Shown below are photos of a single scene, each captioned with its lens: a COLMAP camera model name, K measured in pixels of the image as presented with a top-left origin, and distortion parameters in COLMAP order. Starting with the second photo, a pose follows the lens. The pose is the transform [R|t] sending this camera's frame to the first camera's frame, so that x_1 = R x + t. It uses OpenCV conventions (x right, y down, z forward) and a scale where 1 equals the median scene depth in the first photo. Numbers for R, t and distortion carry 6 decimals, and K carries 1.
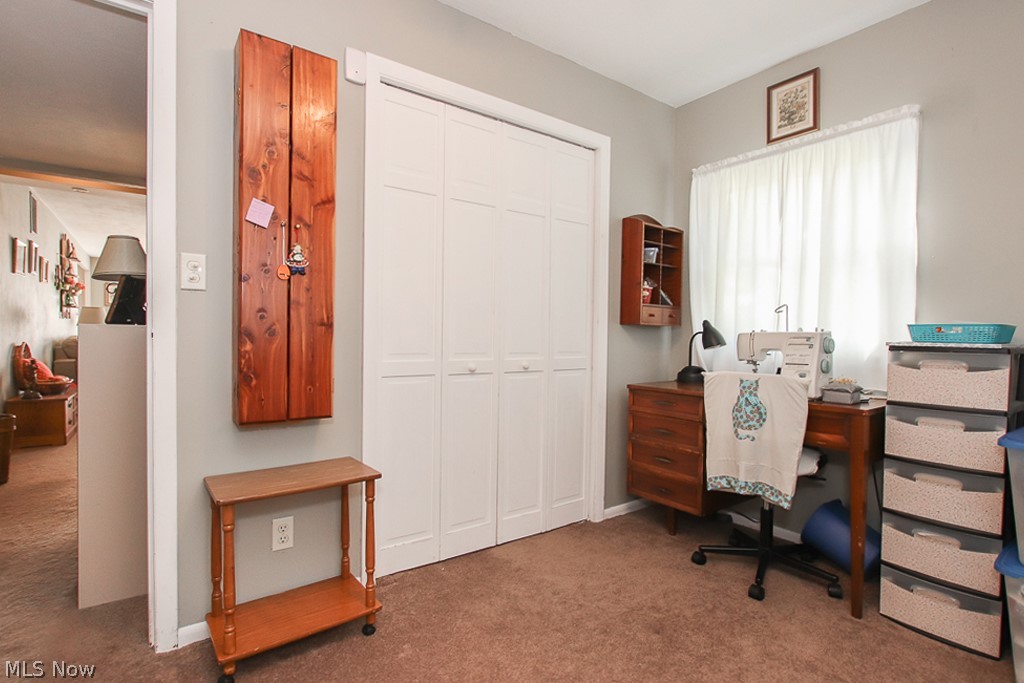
lens RADIAL K [[492.5, 0, 507.0], [0, 492.5, 347.7], [0, 0, 1]] dist [-0.020153, 0.003716]
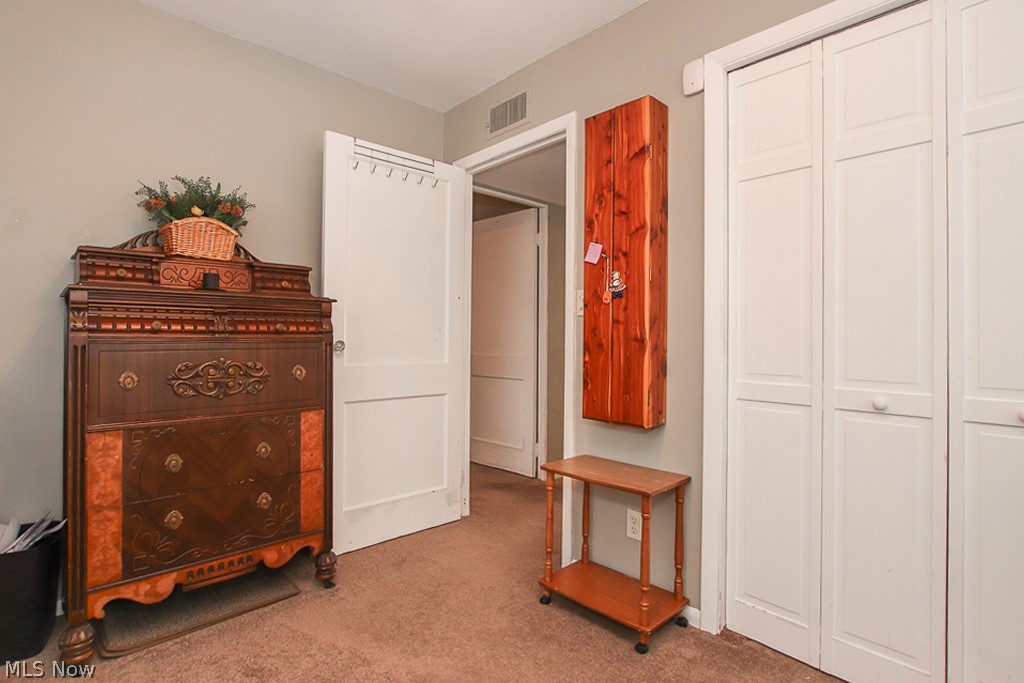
lens RADIAL K [[492.5, 0, 507.0], [0, 492.5, 334.0], [0, 0, 1]] dist [-0.020153, 0.003716]
pose [[0.127324, -0.023028, -0.991594, 0.686622], [-0.035501, 0.998984, -0.027758, -0.021099], [0.991226, 0.038737, 0.126377, 0.588025]]
